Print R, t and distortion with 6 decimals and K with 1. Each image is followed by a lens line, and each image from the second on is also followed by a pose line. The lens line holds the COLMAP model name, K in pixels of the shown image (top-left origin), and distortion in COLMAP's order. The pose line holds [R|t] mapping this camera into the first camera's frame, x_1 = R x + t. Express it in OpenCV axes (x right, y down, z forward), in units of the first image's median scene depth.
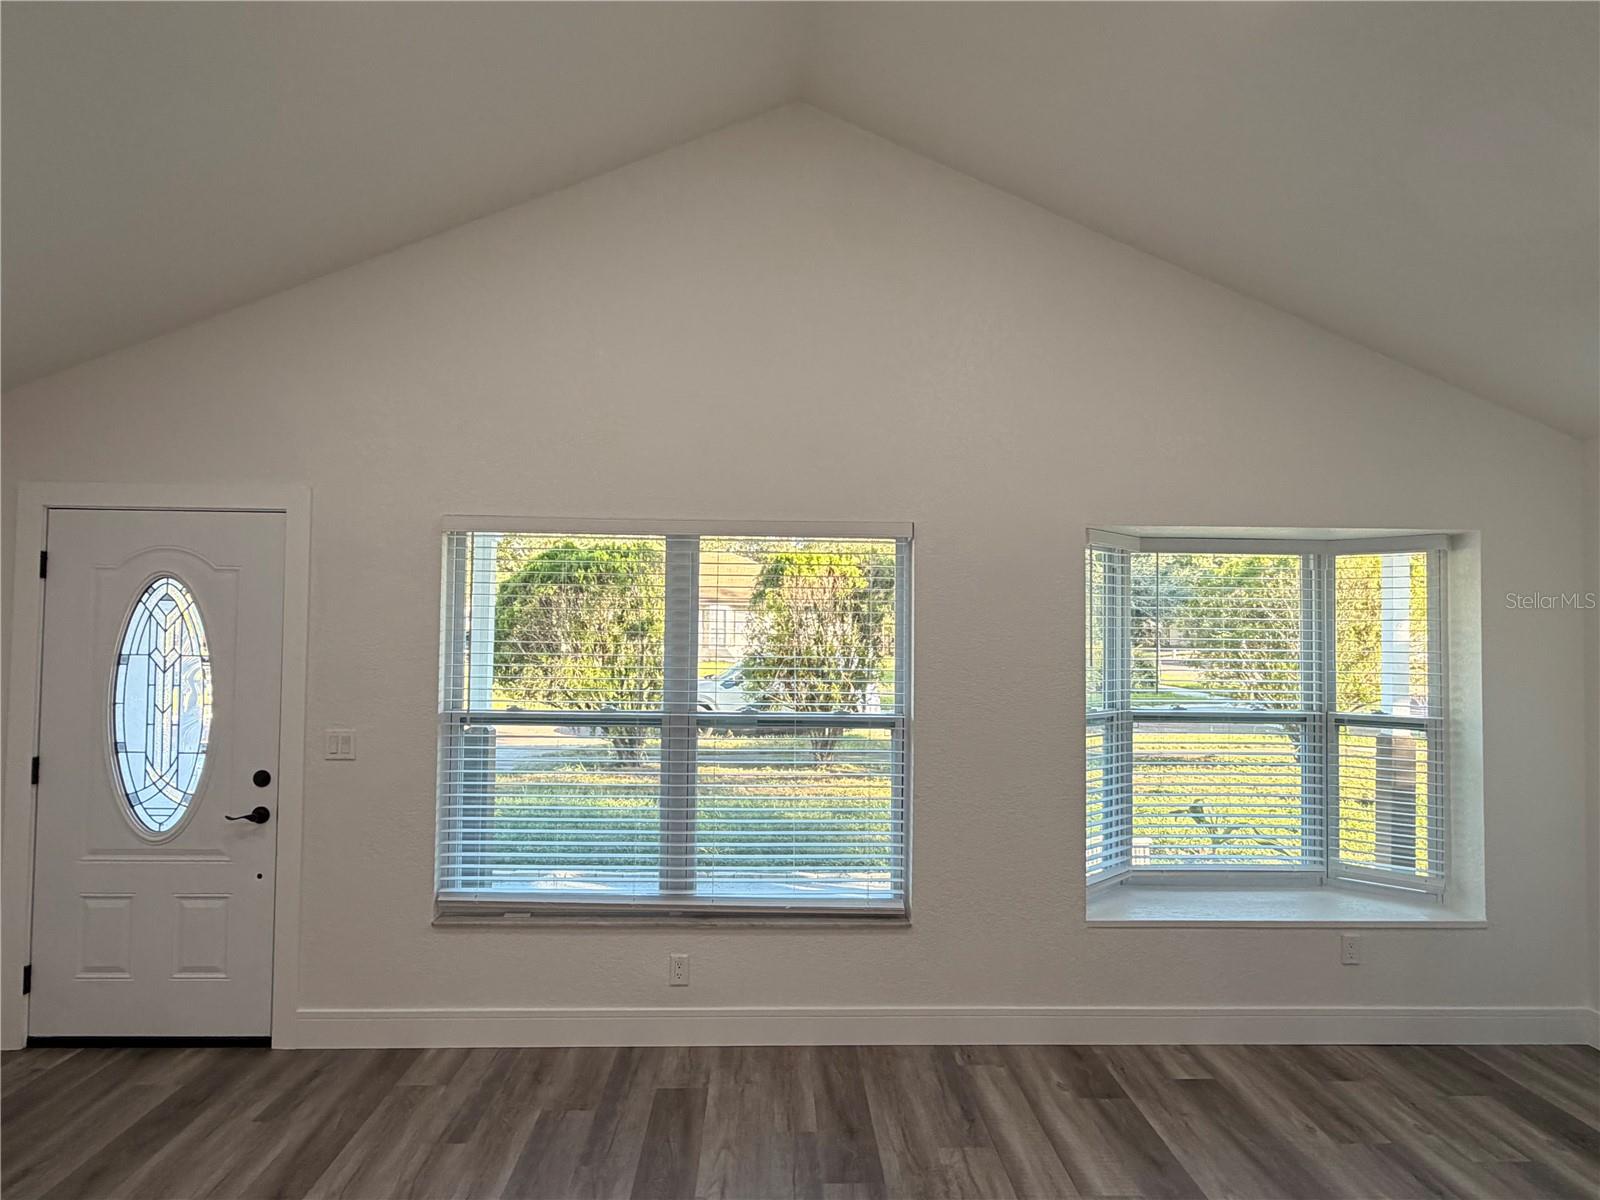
lens RADIAL K [[949.6, 0, 798.2], [0, 949.6, 586.7], [0, 0, 1]] dist [0.002156, -0.004756]
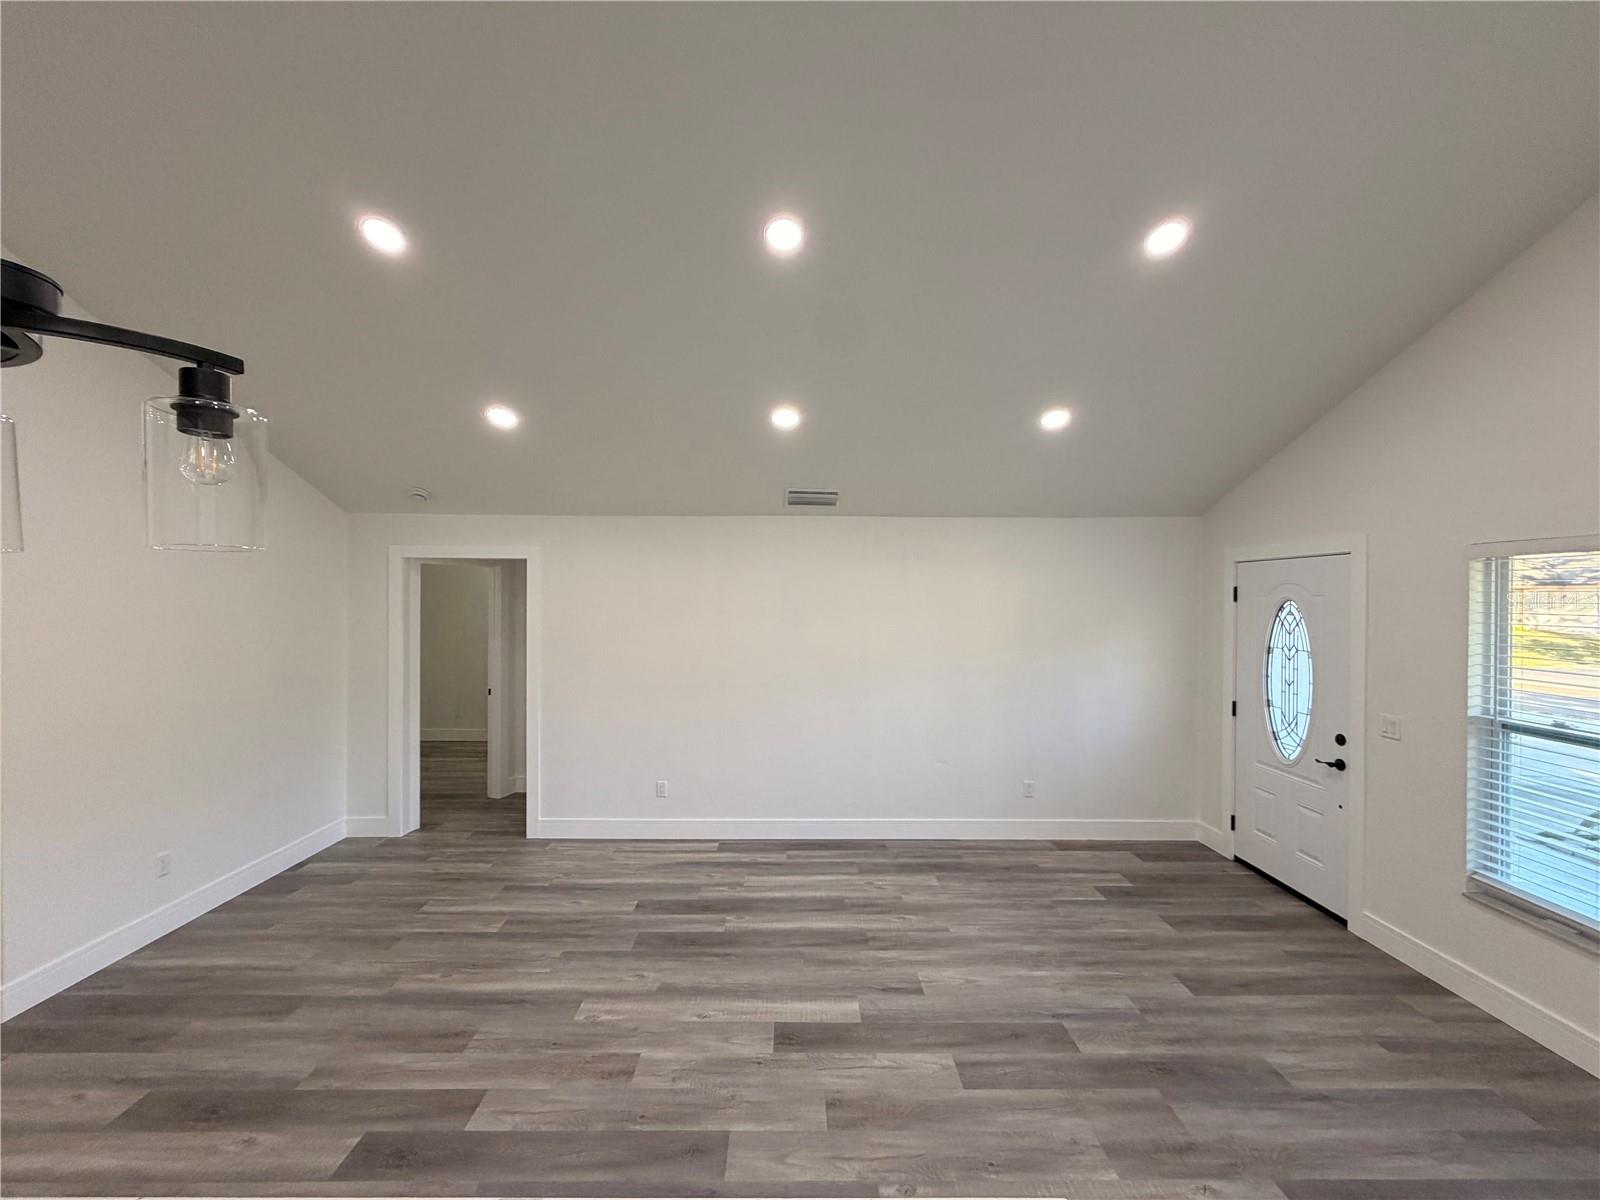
lens RADIAL K [[636.9, 0, 798.3], [0, 636.9, 606.1], [0, 0, 1]] dist [-0.000773, 0.000818]
pose [[-0.027794, 0.000950, -0.999613, 0.425753], [0.029767, 0.999557, 0.000123, -0.025368], [0.999170, -0.029753, -0.027810, 0.210746]]
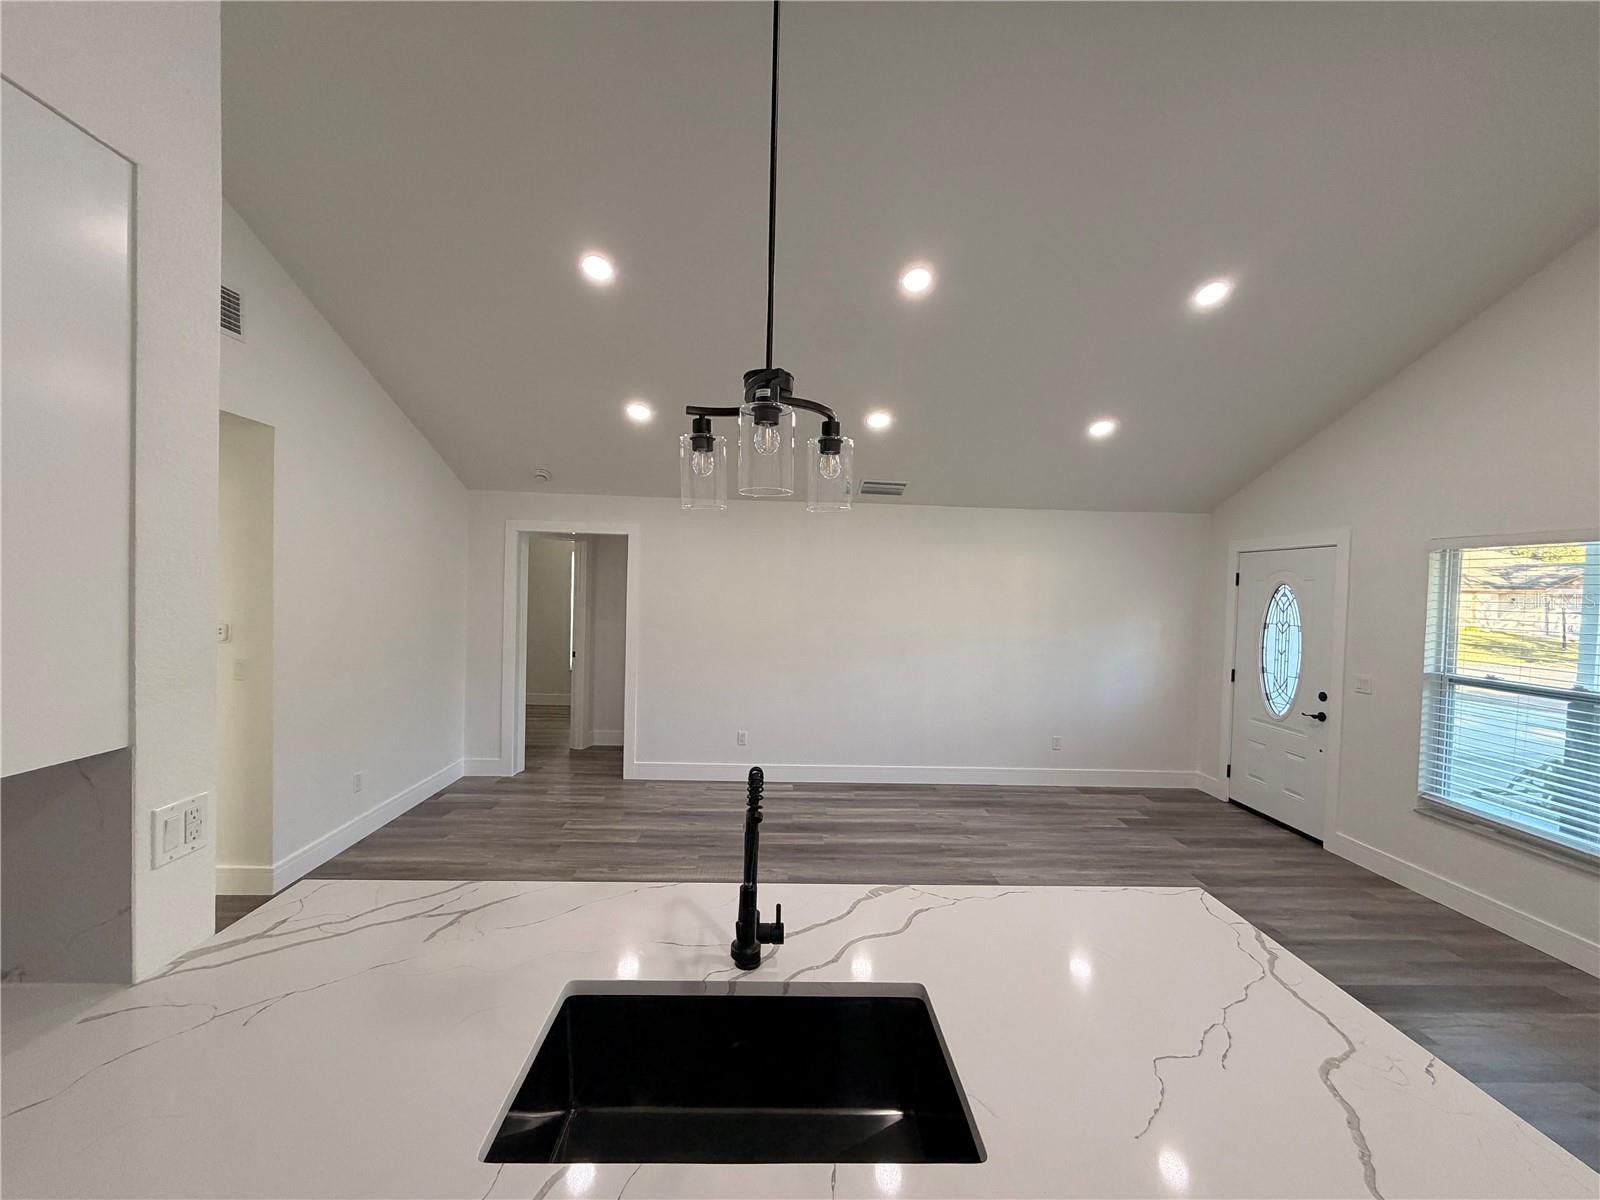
lens RADIAL K [[636.9, 0, 796.9], [0, 636.9, 606.7], [0, 0, 1]] dist [-0.000773, 0.000818]
pose [[0.004746, 0.019615, -0.999796, 0.624465], [0.007313, 0.999780, 0.019650, 0.002766], [0.999962, -0.007405, 0.004602, 0.008358]]
